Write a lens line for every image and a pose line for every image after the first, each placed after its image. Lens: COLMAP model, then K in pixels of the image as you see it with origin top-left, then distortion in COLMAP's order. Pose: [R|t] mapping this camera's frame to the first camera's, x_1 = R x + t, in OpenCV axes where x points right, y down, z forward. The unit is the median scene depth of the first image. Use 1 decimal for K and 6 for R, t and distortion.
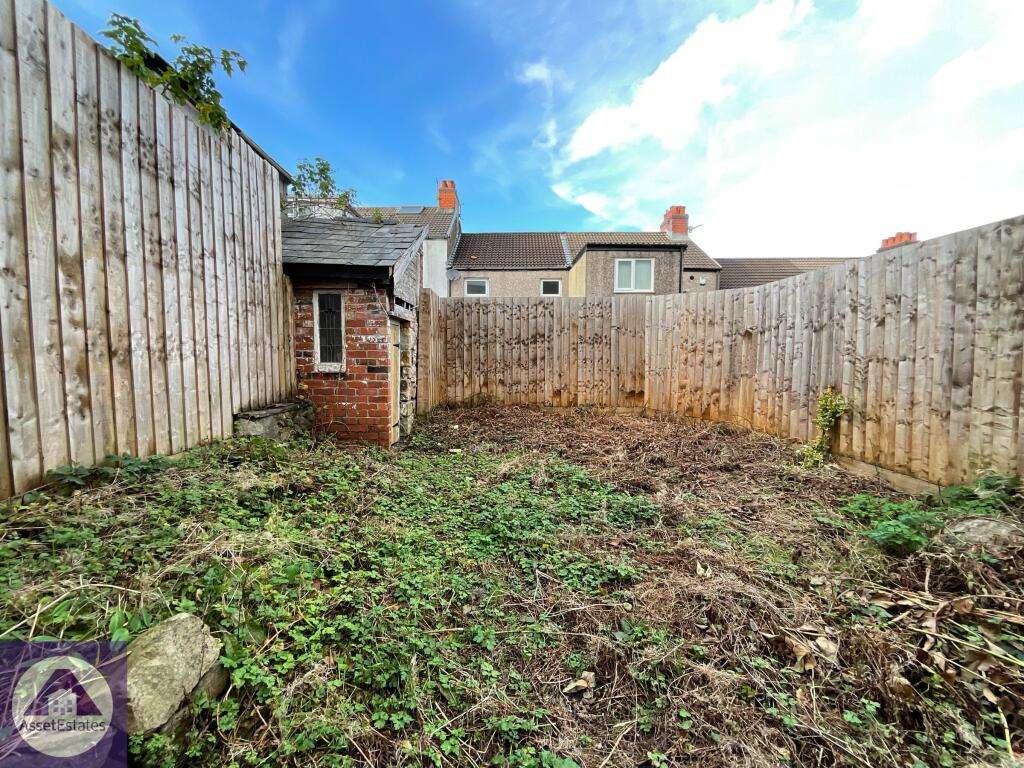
lens RADIAL K [[414.1, 0, 509.2], [0, 414.1, 380.8], [0, 0, 1]] dist [-0.004402, 0.002056]
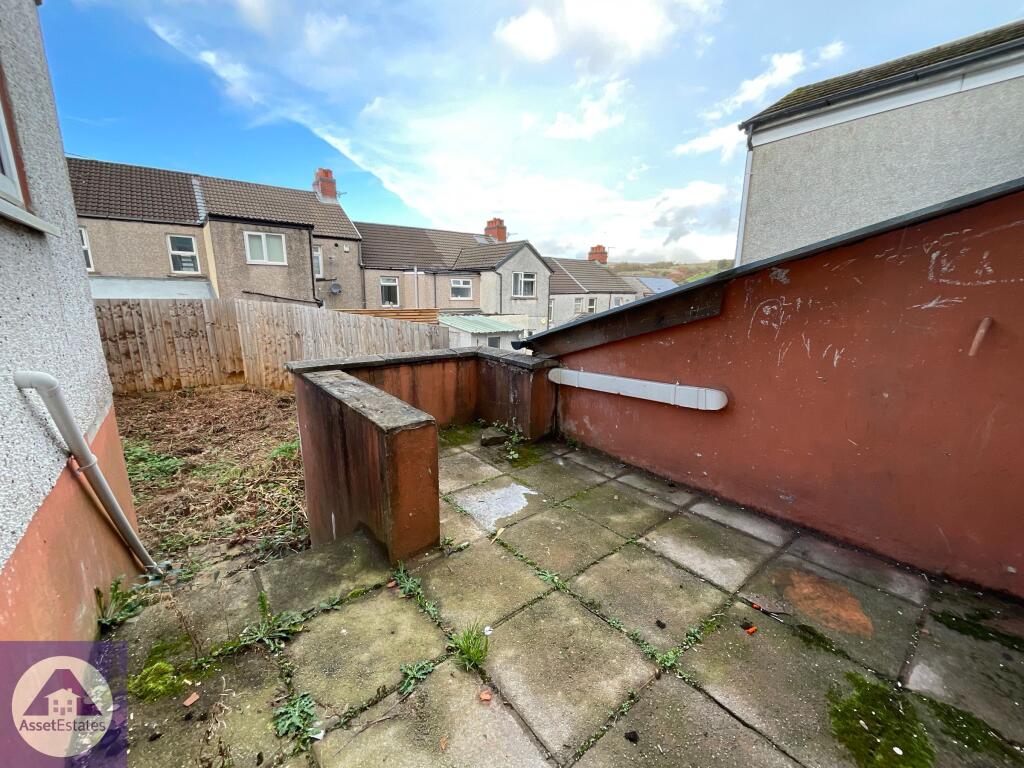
lens RADIAL K [[414.1, 0, 516.2], [0, 414.1, 379.1], [0, 0, 1]] dist [-0.004402, 0.002056]
pose [[0.777874, -0.125589, 0.615742, 0.185060], [0.028938, 0.985946, 0.164539, -0.139019], [-0.627753, -0.110172, 0.770577, -0.557464]]
